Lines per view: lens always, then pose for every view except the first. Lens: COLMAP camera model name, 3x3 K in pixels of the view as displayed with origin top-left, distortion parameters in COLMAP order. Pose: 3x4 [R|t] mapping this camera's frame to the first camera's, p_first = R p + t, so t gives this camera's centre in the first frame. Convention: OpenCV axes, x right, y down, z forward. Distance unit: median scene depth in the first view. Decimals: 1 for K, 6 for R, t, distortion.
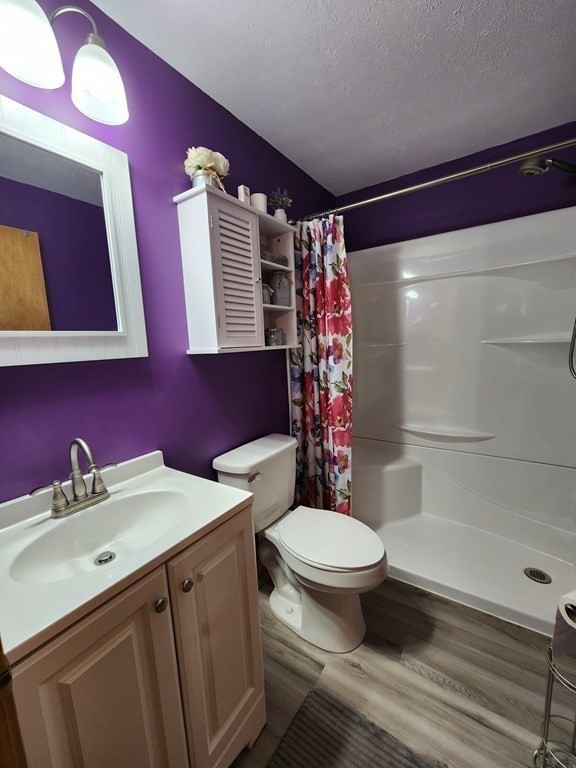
lens RADIAL K [[307.8, 0, 289.8], [0, 307.8, 386.8], [0, 0, 1]] dist [-0.001975, 0.000446]
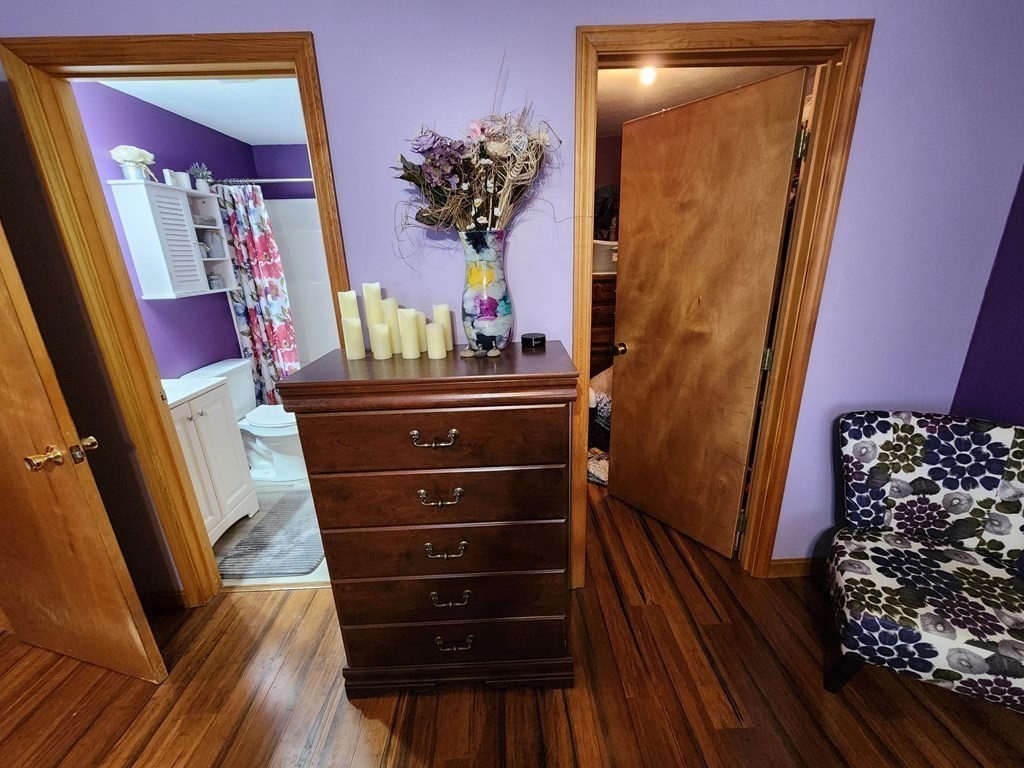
lens RADIAL K [[410.4, 0, 514.9], [0, 410.4, 381.7], [0, 0, 1]] dist [-0.001975, 0.000446]
pose [[0.812576, -0.160508, 0.560319, -0.054026], [0.080947, 0.983096, 0.164227, 0.062525], [-0.577206, -0.088090, 0.811833, -1.054393]]
